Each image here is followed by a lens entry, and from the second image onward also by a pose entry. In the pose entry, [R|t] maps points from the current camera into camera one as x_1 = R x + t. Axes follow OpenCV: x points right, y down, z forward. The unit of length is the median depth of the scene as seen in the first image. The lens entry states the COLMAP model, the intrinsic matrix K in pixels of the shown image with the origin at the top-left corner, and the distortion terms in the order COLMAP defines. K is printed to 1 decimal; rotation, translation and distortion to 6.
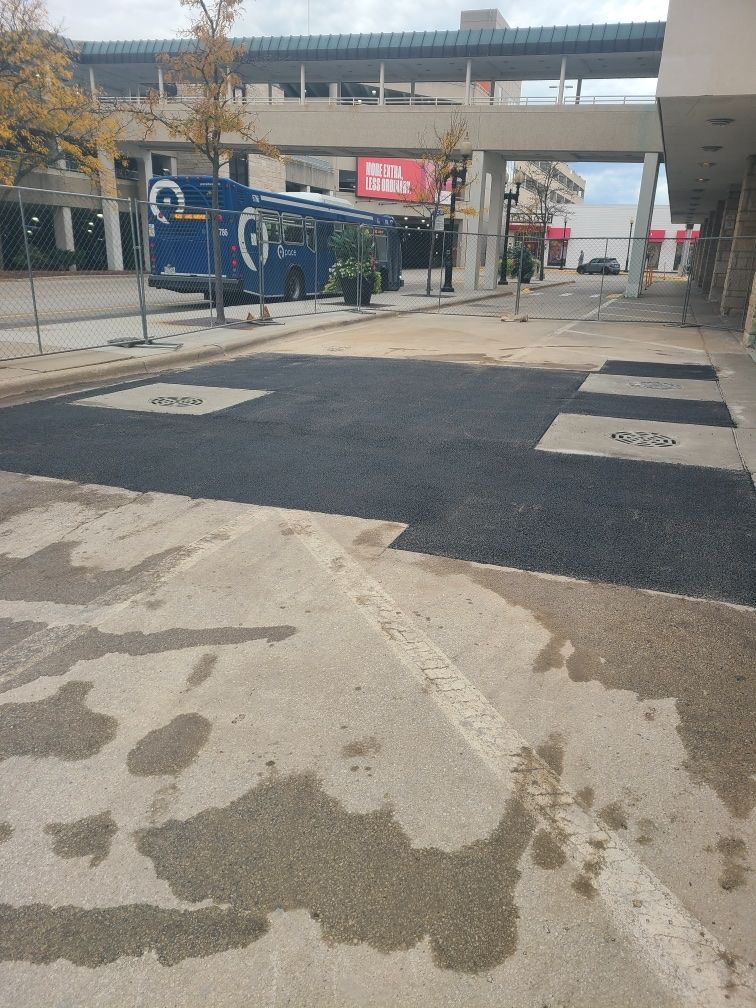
lens RADIAL K [[752.2, 0, 393.5], [0, 752.2, 503.3], [0, 0, 1]] dist [0.054689, -0.032600]
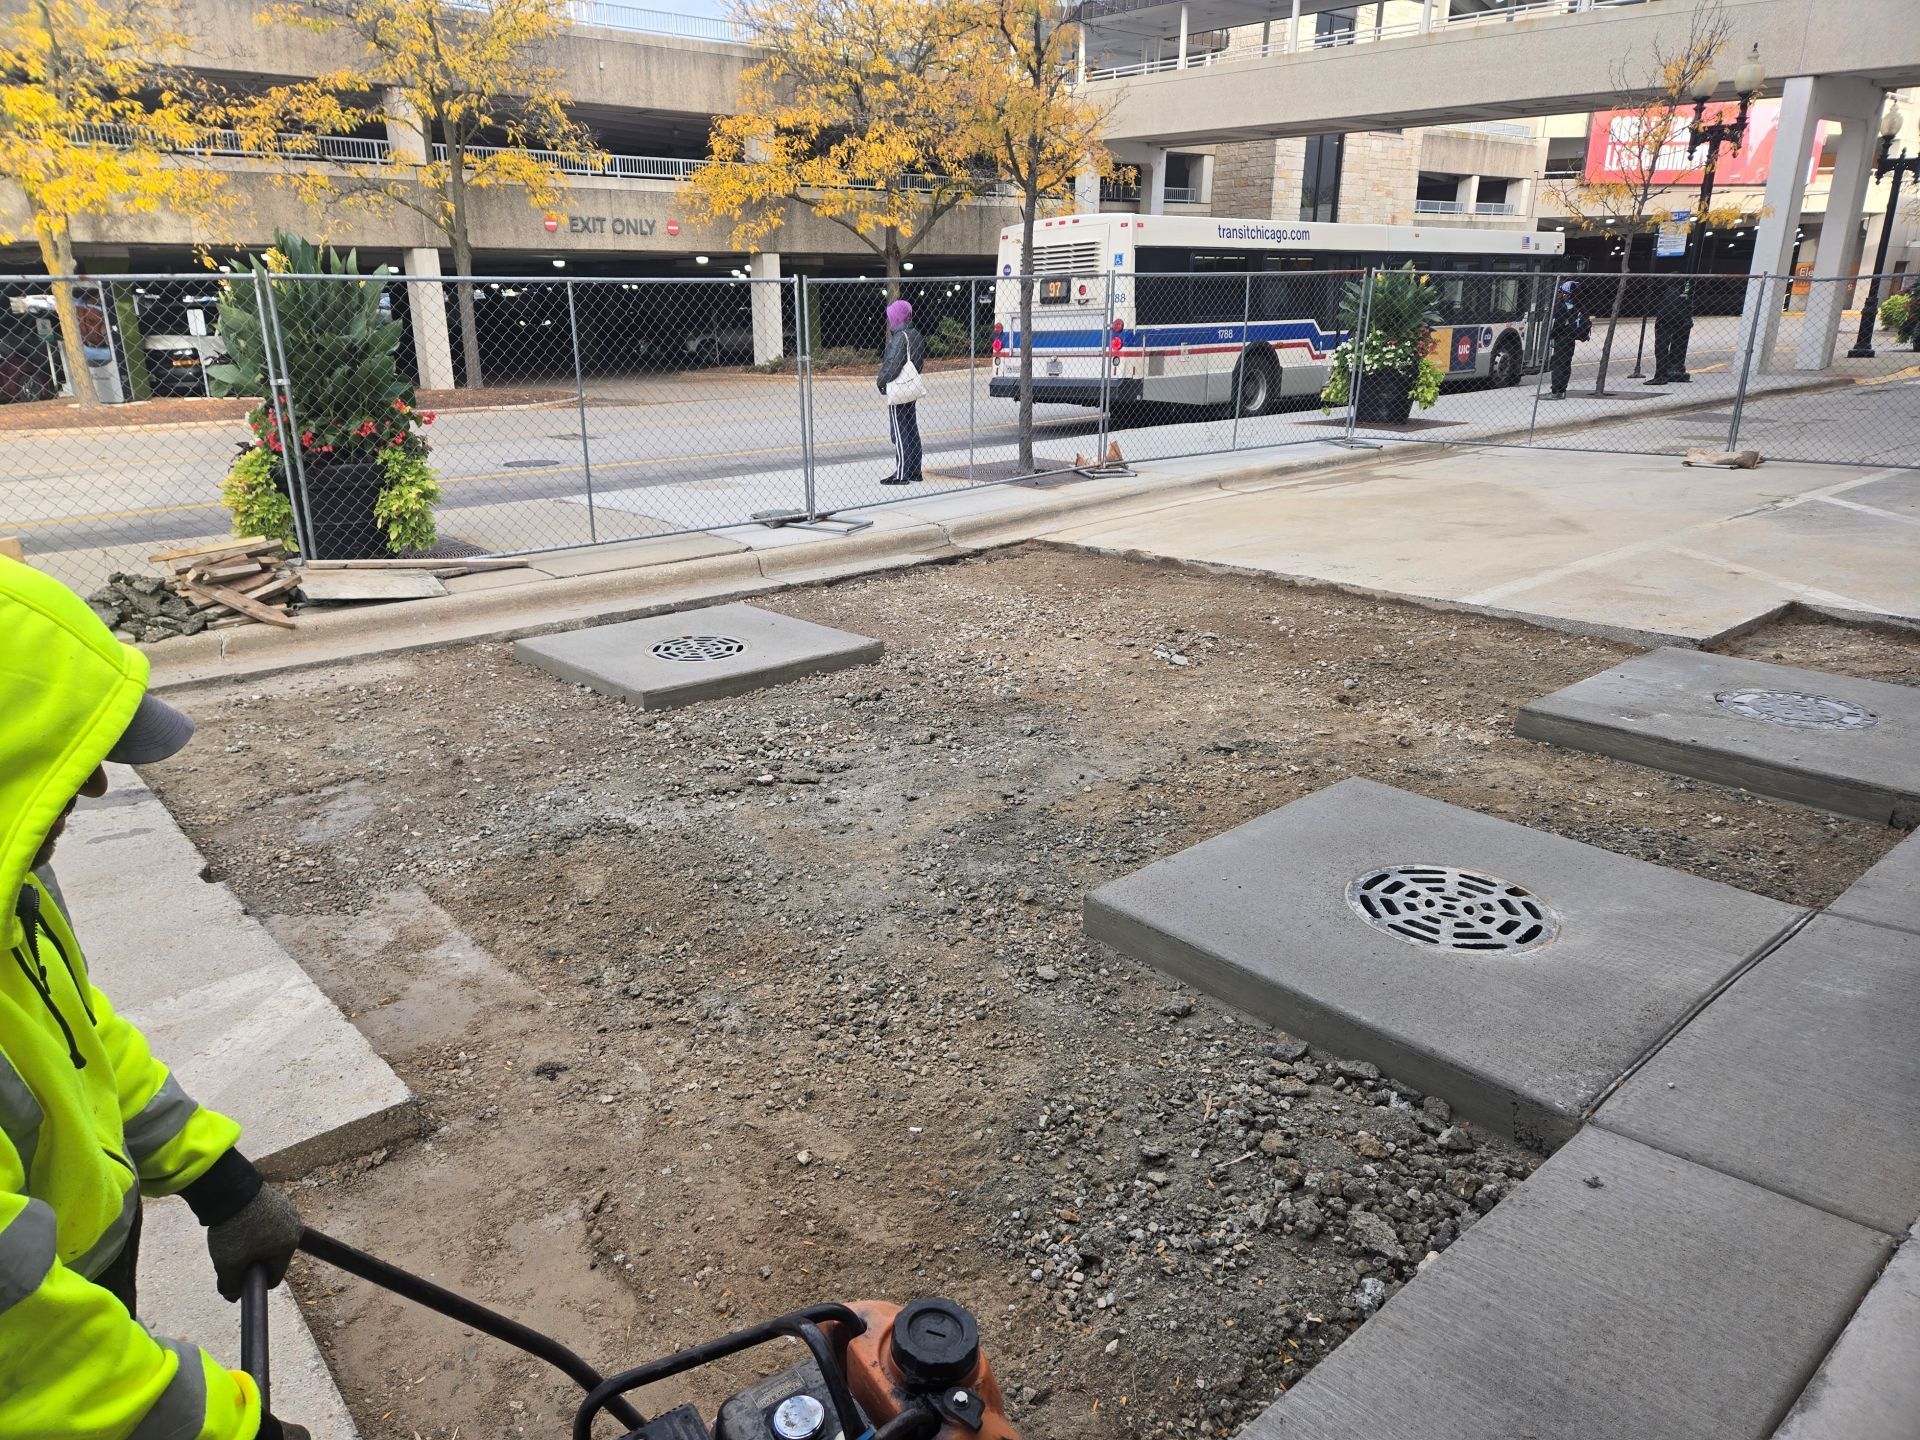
lens RADIAL K [[1284.4, 0, 935.4], [0, 1284.4, 698.4], [0, 0, 1]] dist [0.066236, -0.060562]
pose [[0.862490, 0.109376, -0.494114, 0.193885], [-0.119954, 0.992725, 0.010364, -0.075296], [0.491653, 0.050332, 0.869335, 0.156884]]
